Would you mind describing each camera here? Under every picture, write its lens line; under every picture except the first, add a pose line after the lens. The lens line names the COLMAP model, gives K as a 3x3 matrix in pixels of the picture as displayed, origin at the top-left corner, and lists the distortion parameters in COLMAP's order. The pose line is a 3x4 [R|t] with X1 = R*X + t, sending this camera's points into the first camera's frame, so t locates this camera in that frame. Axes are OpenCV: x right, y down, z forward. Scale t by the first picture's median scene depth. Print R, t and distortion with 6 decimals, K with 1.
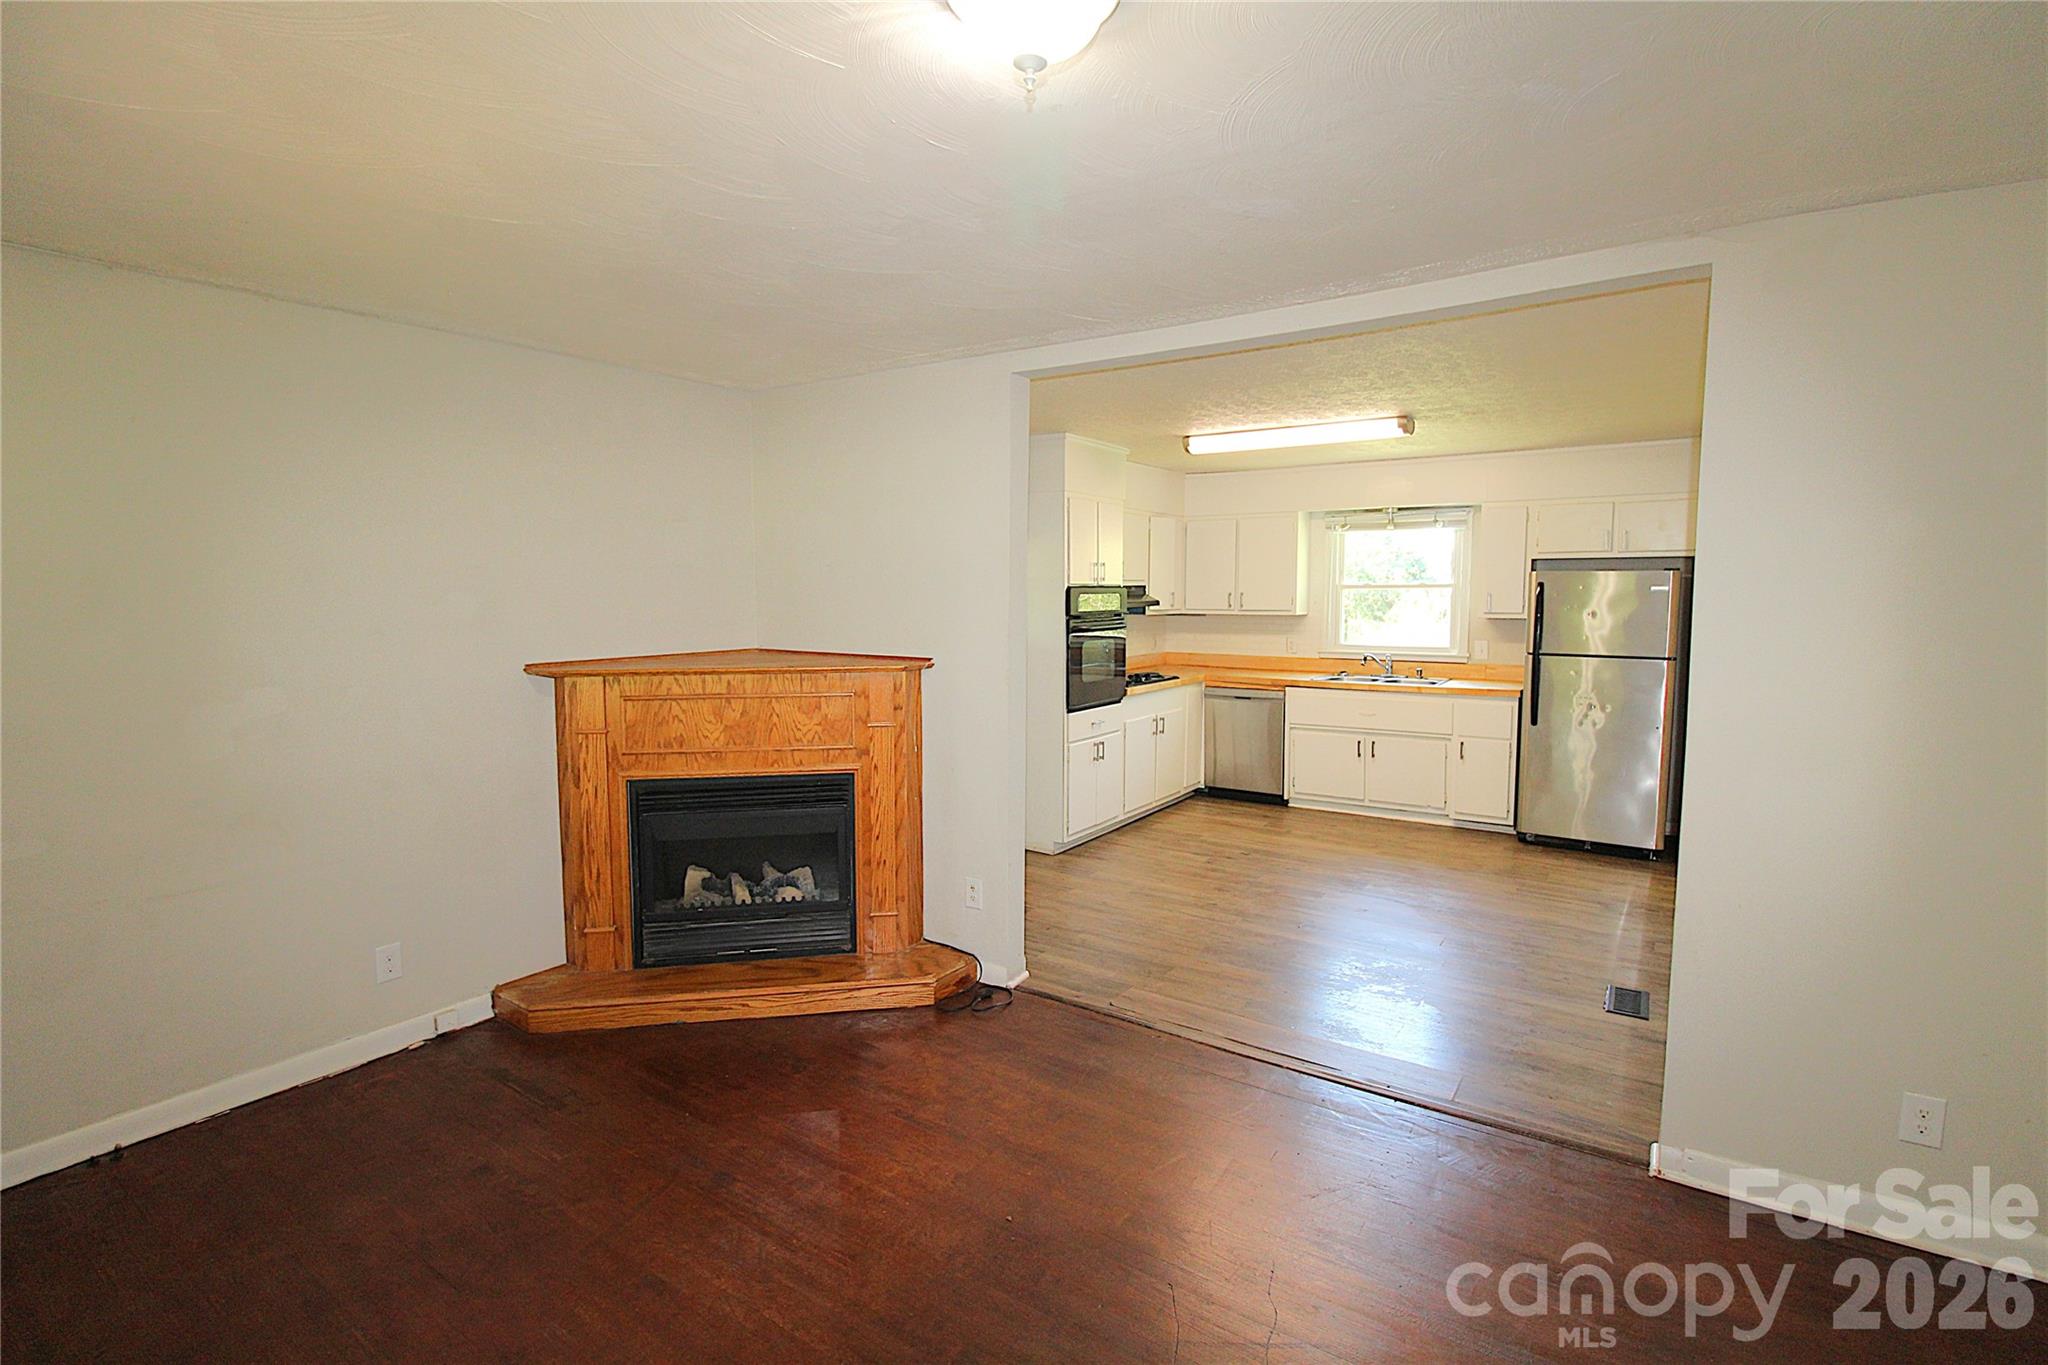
lens RADIAL K [[947.3, 0, 1038.9], [0, 947.3, 677.2], [0, 0, 1]] dist [0.002251, -0.015242]
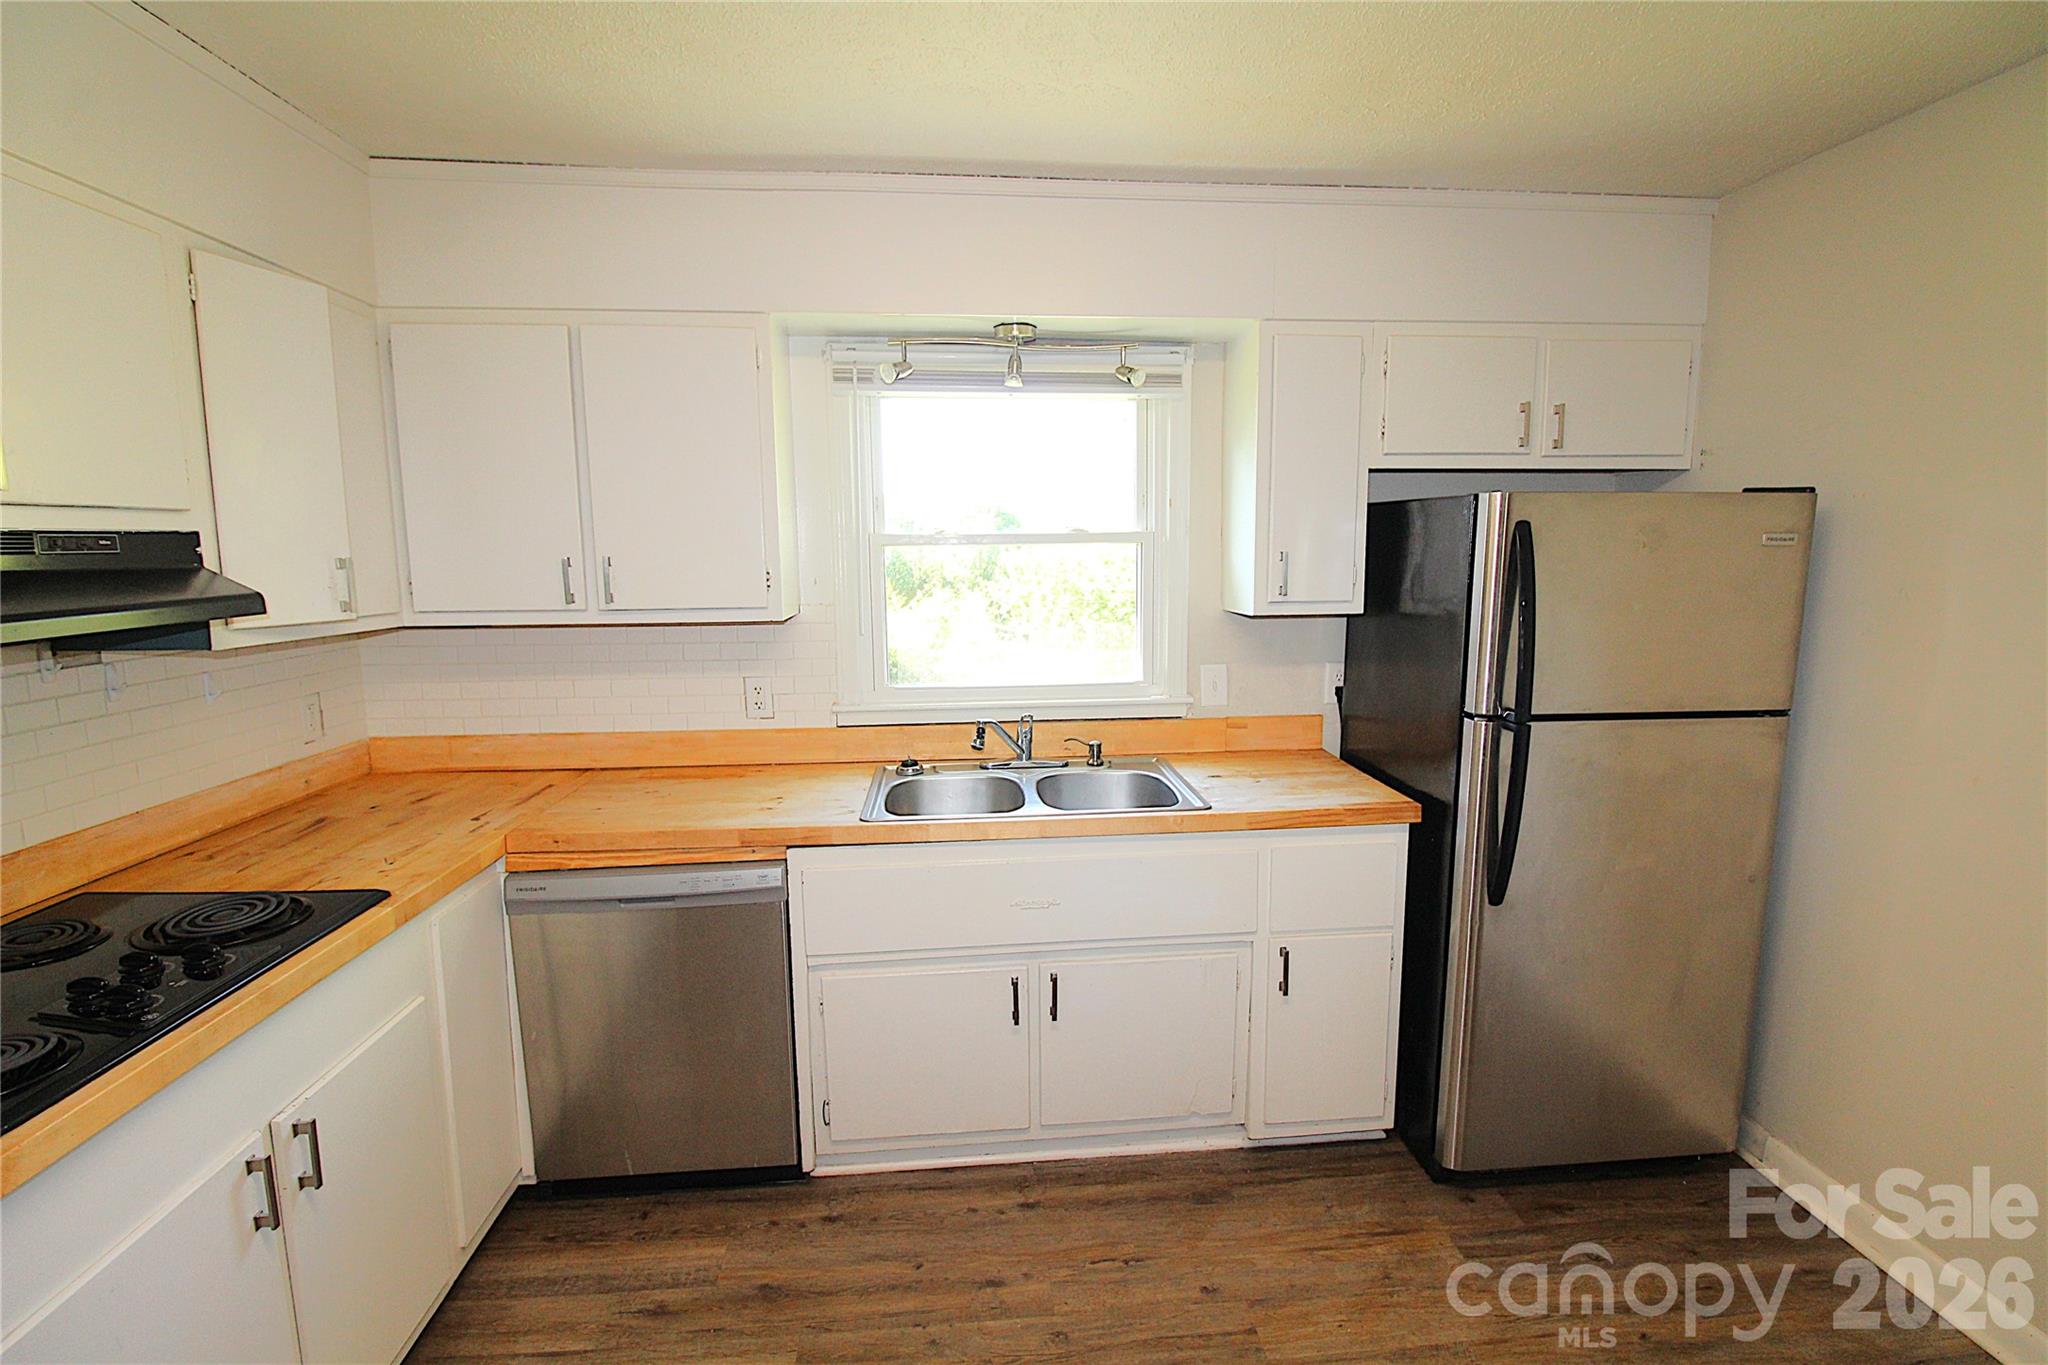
lens RADIAL K [[947.3, 0, 1038.9], [0, 947.3, 677.2], [0, 0, 1]] dist [0.002251, -0.015242]
pose [[0.778184, -0.087897, 0.621856, 0.140111], [0.063544, 0.996096, 0.061277, -0.066375], [-0.624814, -0.008170, 0.780731, 0.737651]]
